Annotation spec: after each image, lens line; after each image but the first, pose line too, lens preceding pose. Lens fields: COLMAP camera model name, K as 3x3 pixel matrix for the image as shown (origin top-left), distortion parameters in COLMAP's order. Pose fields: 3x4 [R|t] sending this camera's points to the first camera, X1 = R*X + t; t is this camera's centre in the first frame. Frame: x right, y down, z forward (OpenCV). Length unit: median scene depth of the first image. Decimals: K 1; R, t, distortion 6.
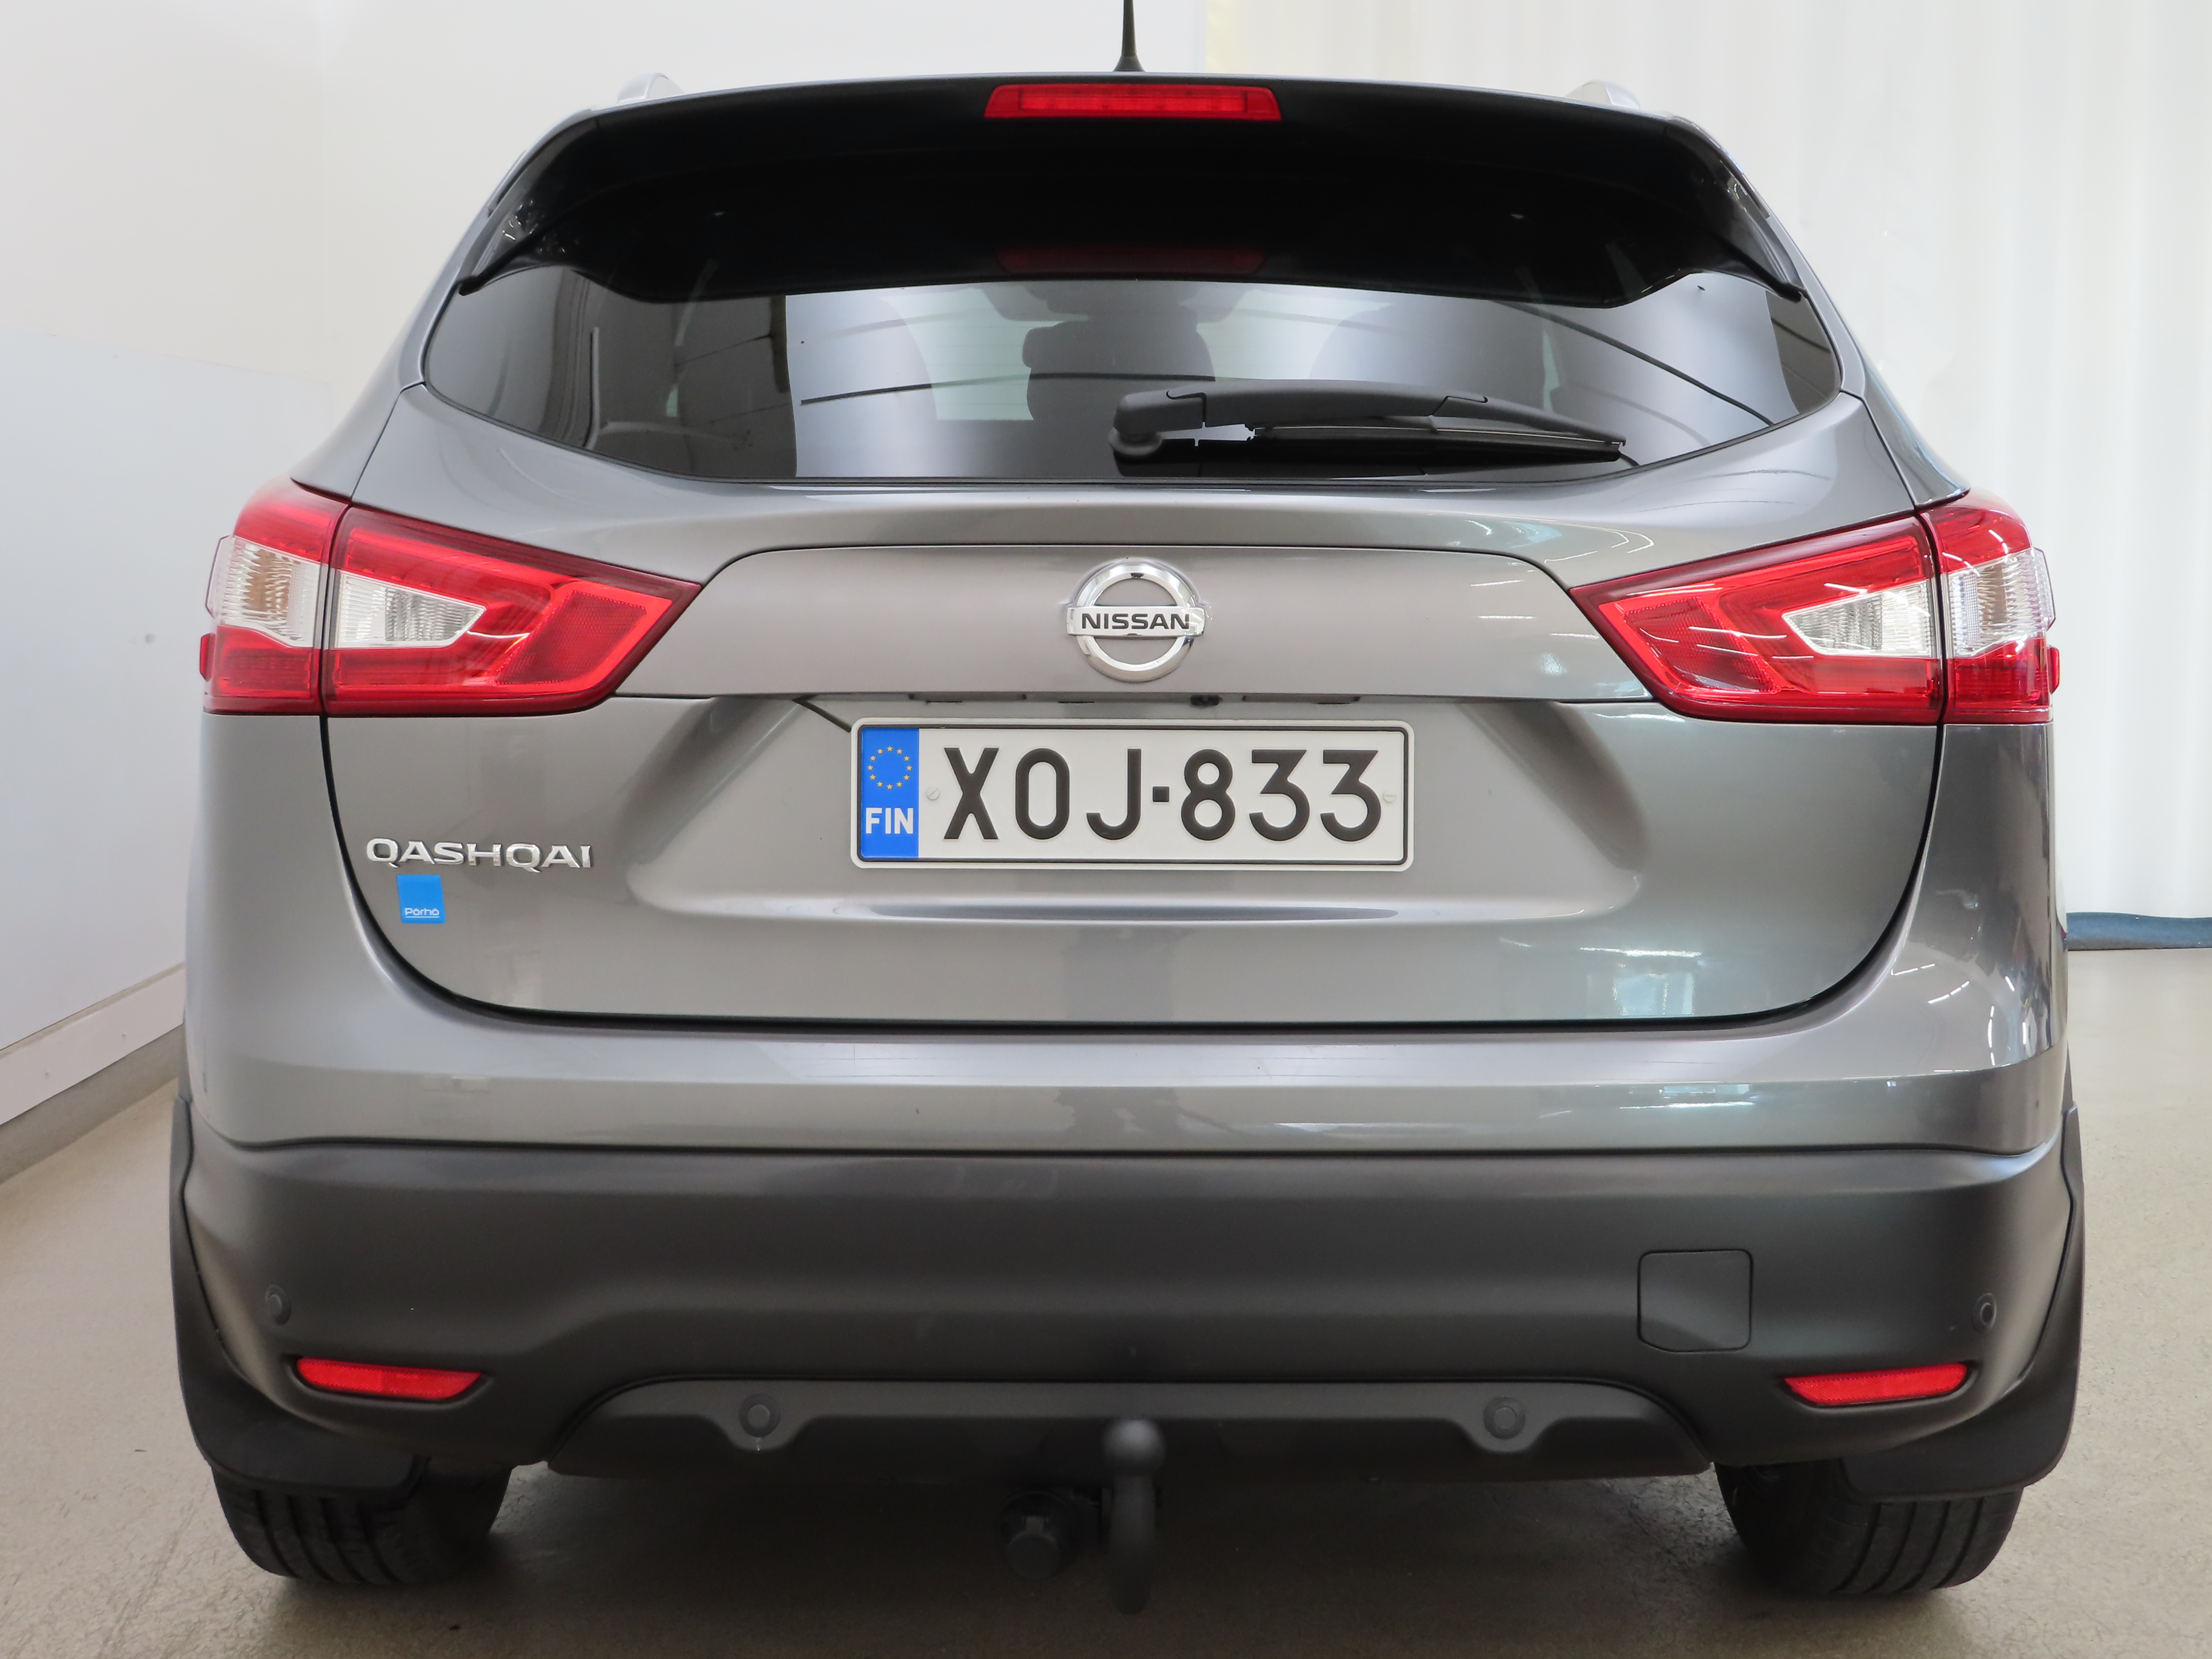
lens RADIAL K [[2911.9, 0, 1105.0], [0, 2911.9, 814.0], [0, 0, 1]] dist [-0.058062, 0.000000]
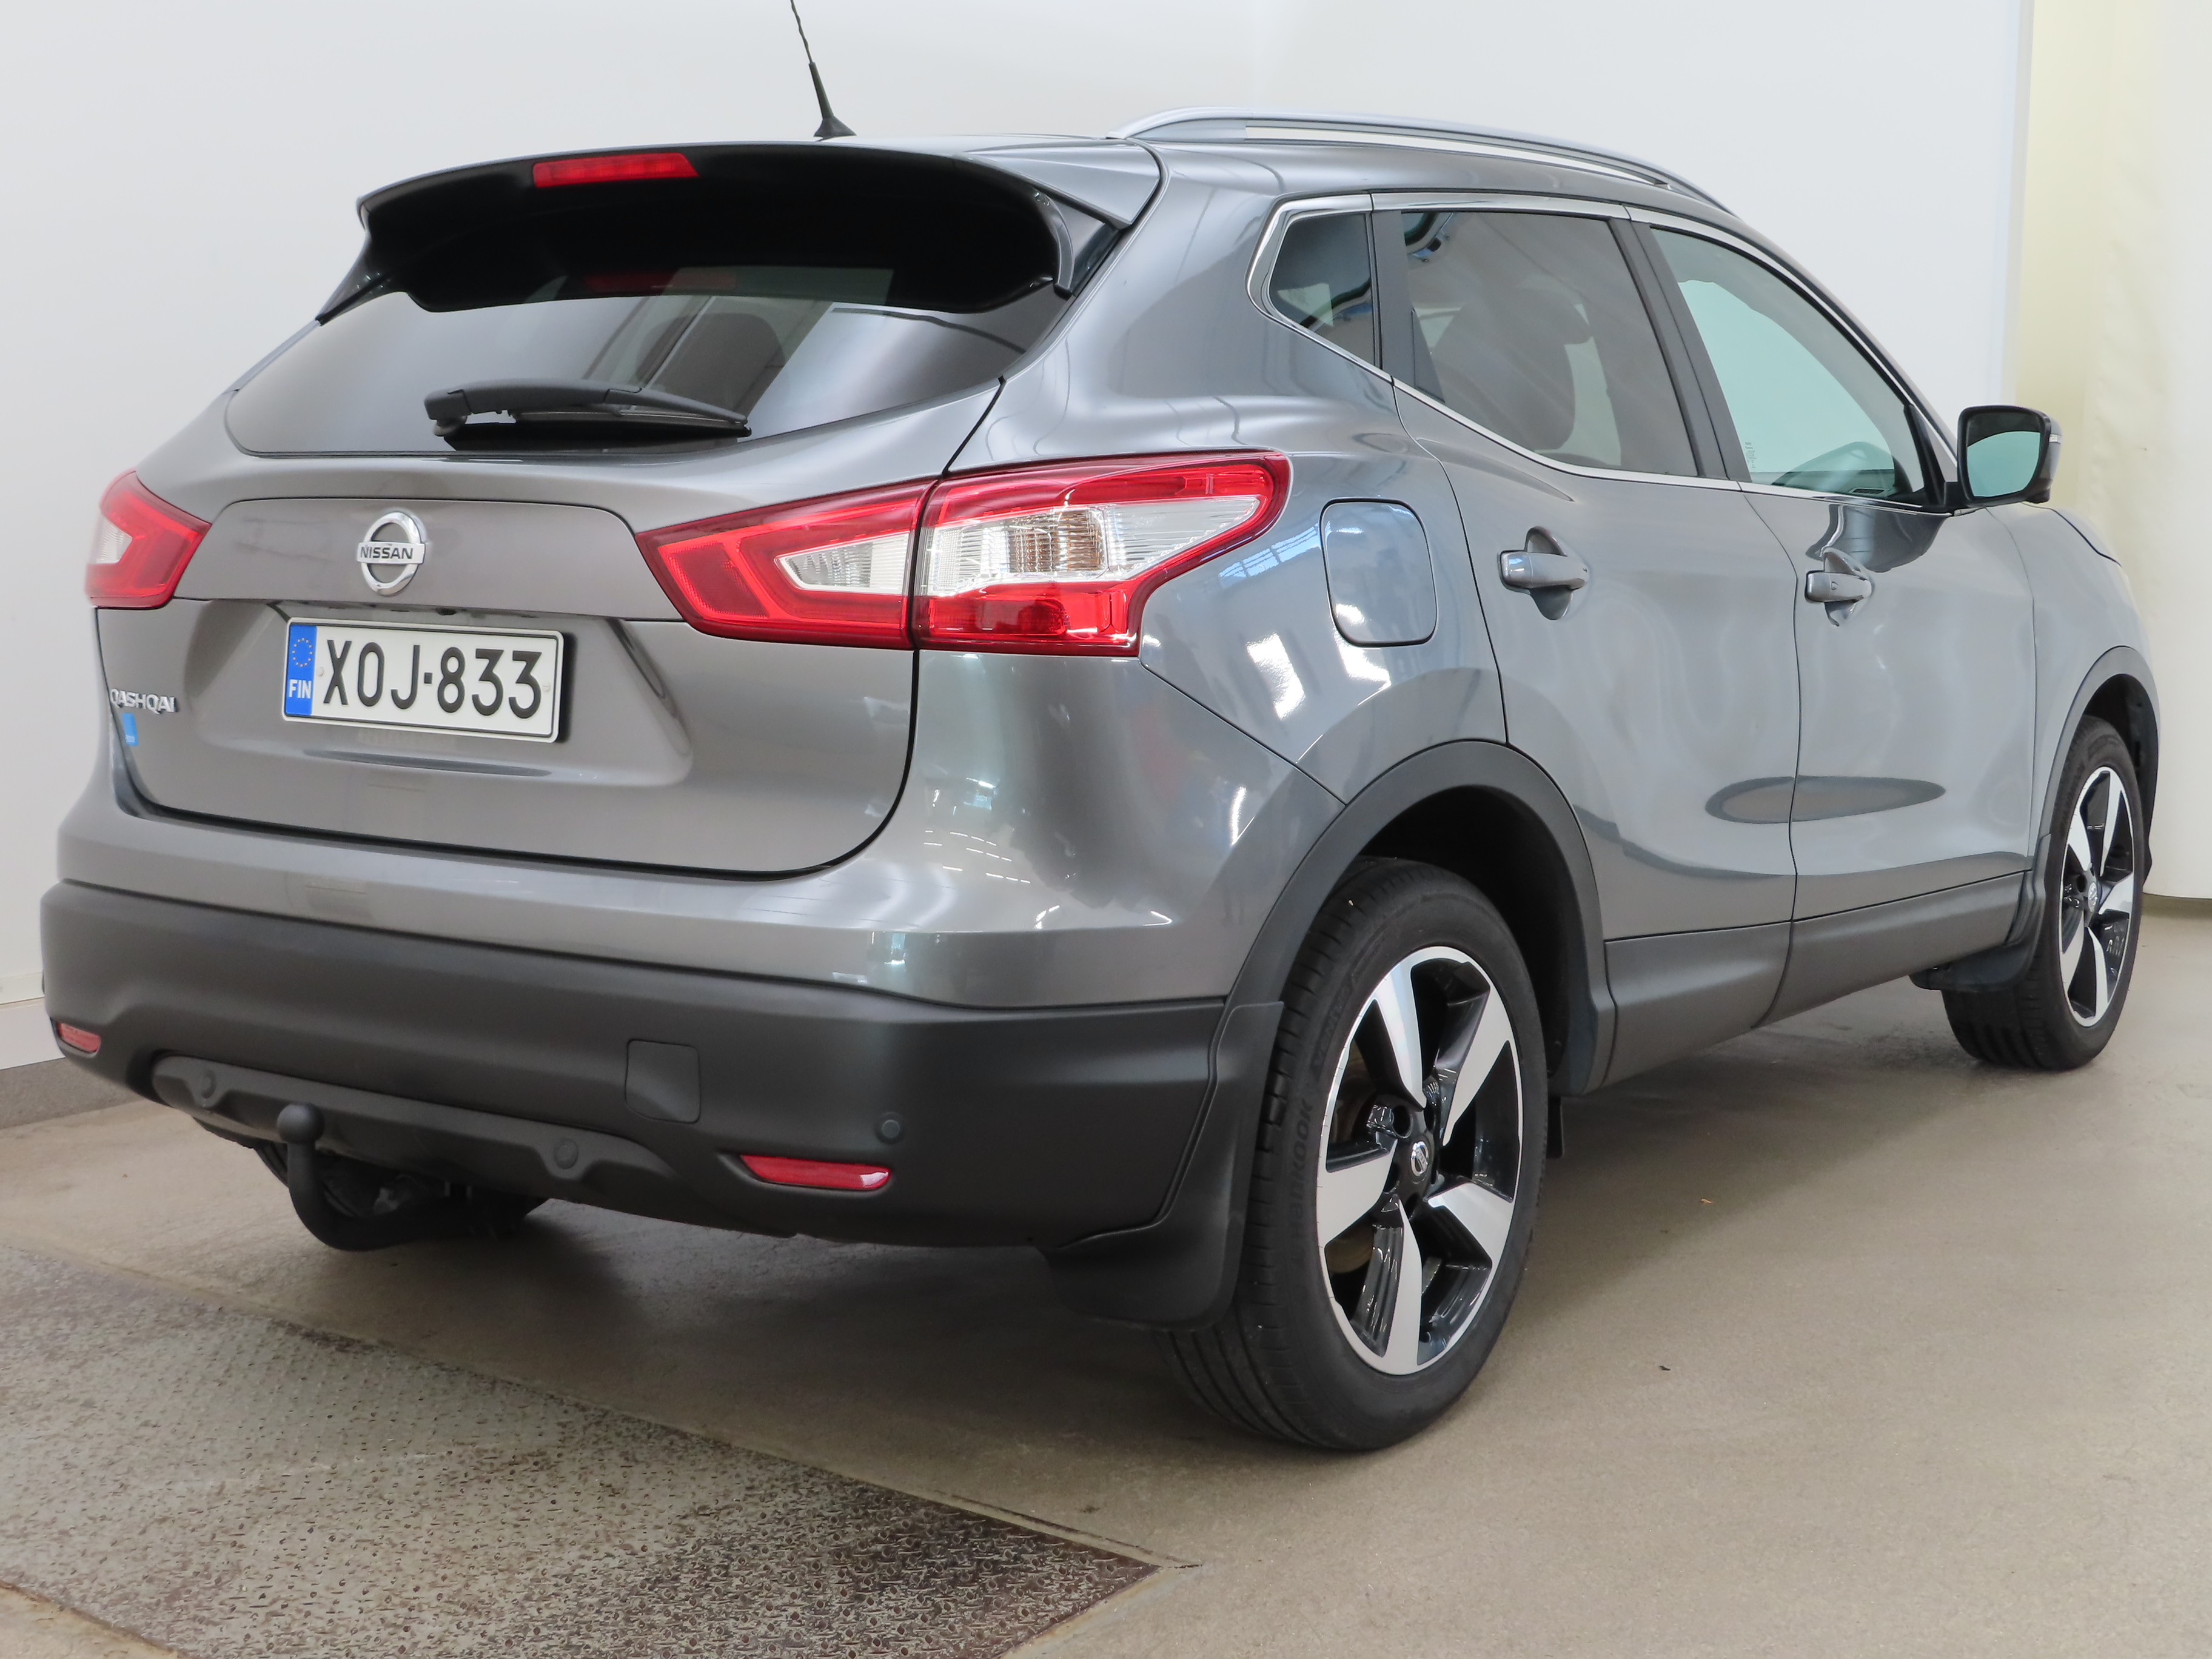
lens RADIAL K [[2911.9, 0, 1106.7], [0, 2911.9, 848.7], [0, 0, 1]] dist [-0.058062, 0.000000]
pose [[0.836704, 0.074331, -0.542588, 1.051581], [-0.065409, 0.997218, 0.035749, 0.003725], [0.543736, 0.005579, 0.839238, 0.010756]]
